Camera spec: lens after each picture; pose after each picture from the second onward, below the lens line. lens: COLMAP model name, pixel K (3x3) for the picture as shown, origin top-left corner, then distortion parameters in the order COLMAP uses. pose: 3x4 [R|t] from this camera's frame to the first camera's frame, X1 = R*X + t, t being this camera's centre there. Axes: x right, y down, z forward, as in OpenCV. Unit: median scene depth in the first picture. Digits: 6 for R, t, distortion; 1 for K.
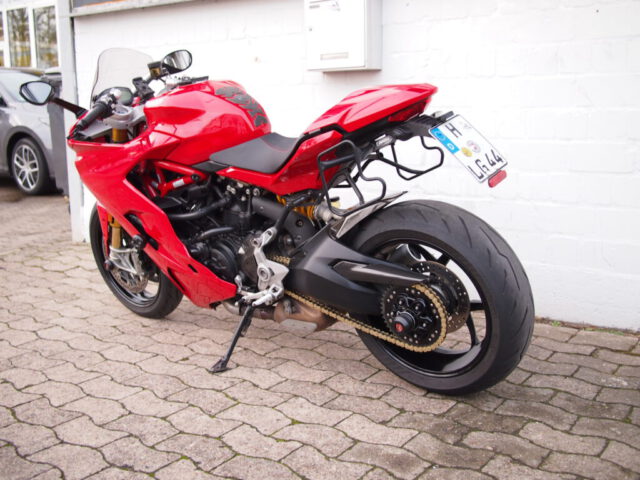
lens RADIAL K [[711.3, 0, 322.0], [0, 711.3, 215.4], [0, 0, 1]] dist [-0.015869, 0.007081]
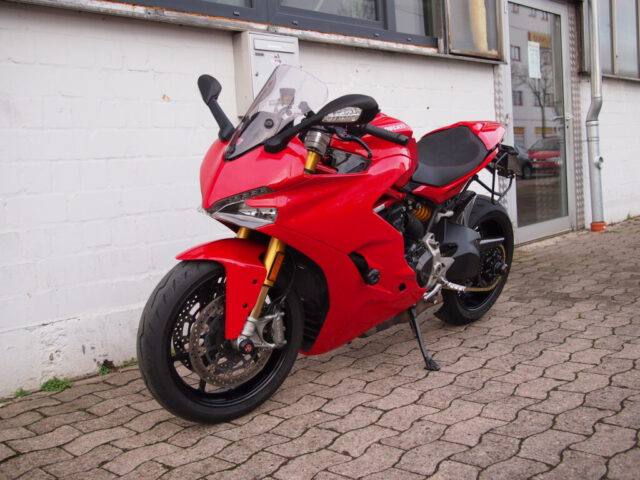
lens RADIAL K [[711.3, 0, 322.0], [0, 711.3, 215.4], [0, 0, 1]] dist [-0.015869, 0.007081]
pose [[0.086069, -0.061569, 0.994385, -1.284377], [0.212274, 0.976304, 0.042076, -0.102665], [-0.973413, 0.207460, 0.097099, 1.034118]]
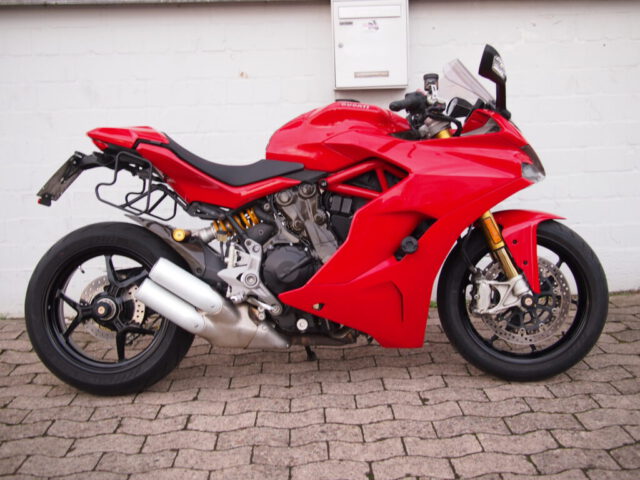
lens RADIAL K [[711.3, 0, 322.0], [0, 711.3, 215.4], [0, 0, 1]] dist [-0.015869, 0.007081]
pose [[0.773889, -0.101753, 0.625094, -0.811349], [0.114744, 0.993201, 0.019617, -0.066071], [-0.622840, 0.056544, 0.780303, 0.331545]]
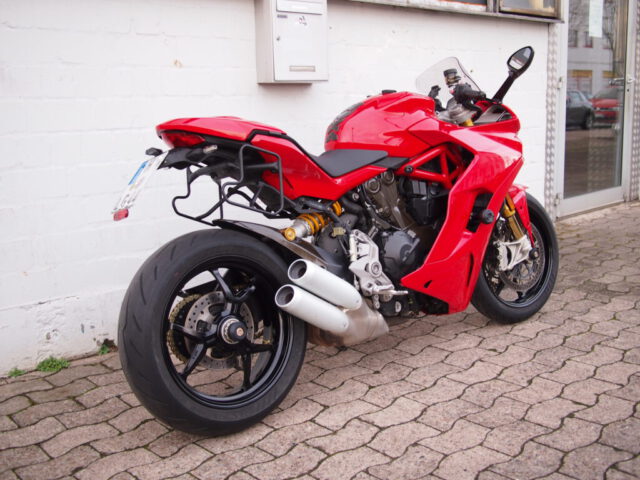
lens RADIAL K [[711.3, 0, 322.0], [0, 711.3, 215.4], [0, 0, 1]] dist [-0.015869, 0.007081]
pose [[0.165363, -0.145308, 0.975469, -1.194322], [0.172565, 0.978091, 0.116445, -0.157934], [-0.971018, 0.149077, 0.186816, 0.972450]]
